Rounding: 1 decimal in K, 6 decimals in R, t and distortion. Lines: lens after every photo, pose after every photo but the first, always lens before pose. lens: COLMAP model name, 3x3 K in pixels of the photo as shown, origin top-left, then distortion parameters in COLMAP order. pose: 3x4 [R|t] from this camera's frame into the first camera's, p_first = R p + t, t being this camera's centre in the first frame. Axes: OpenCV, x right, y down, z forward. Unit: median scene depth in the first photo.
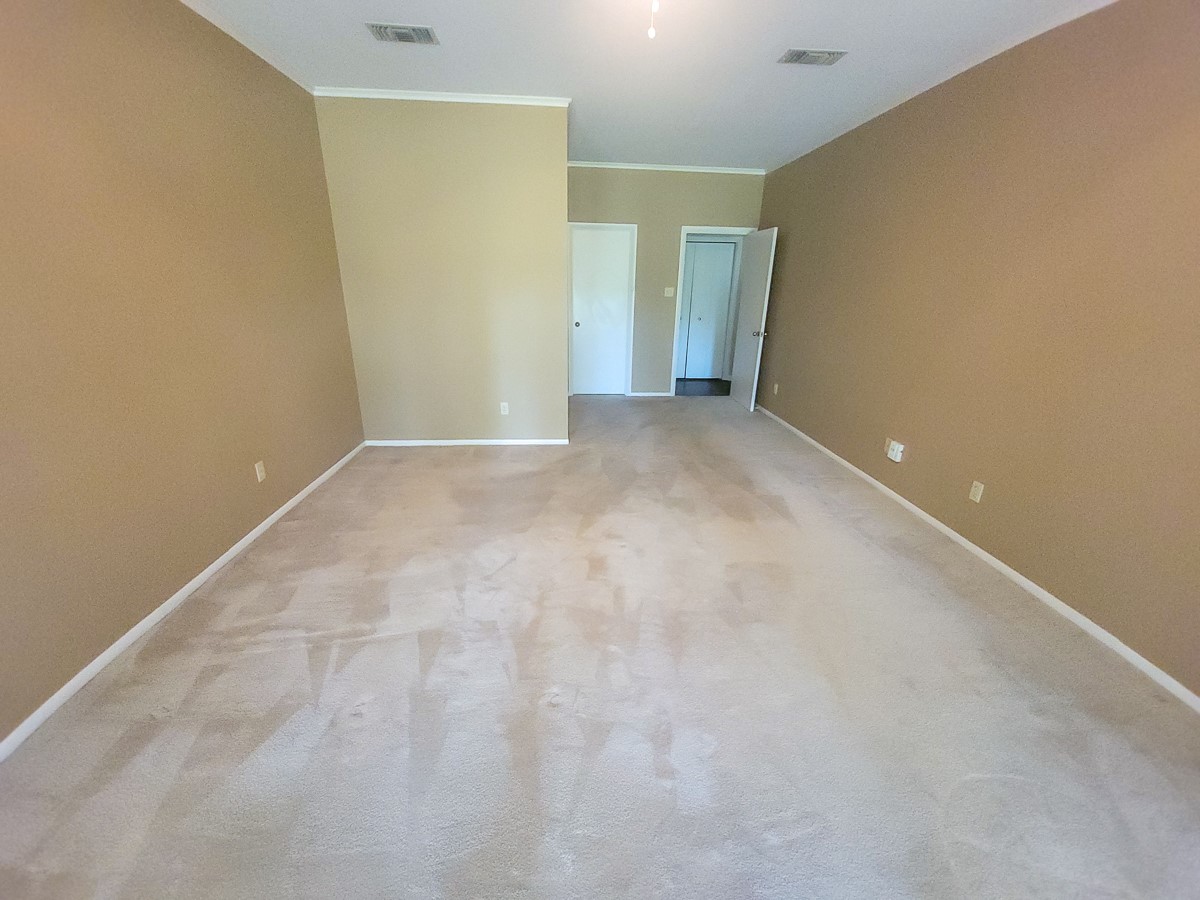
lens RADIAL K [[486.8, 0, 600.6], [0, 486.8, 449.6], [0, 0, 1]] dist [0.002796, -0.003125]
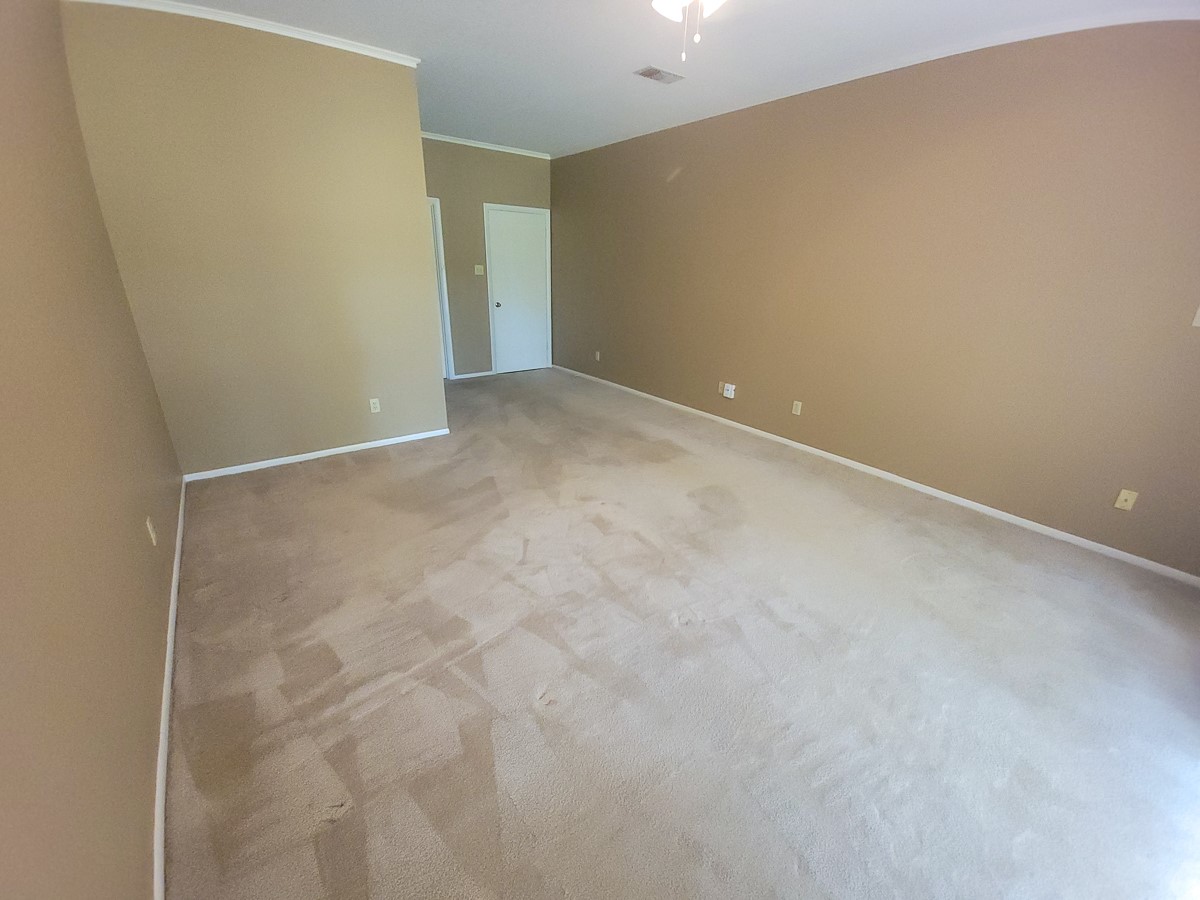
lens RADIAL K [[486.8, 0, 606.5], [0, 486.8, 447.8], [0, 0, 1]] dist [0.002796, -0.003125]
pose [[0.836172, -0.191678, 0.513883, -0.485366], [0.170551, 0.981363, 0.088533, -0.023581], [-0.521276, 0.013615, 0.853279, 0.045495]]
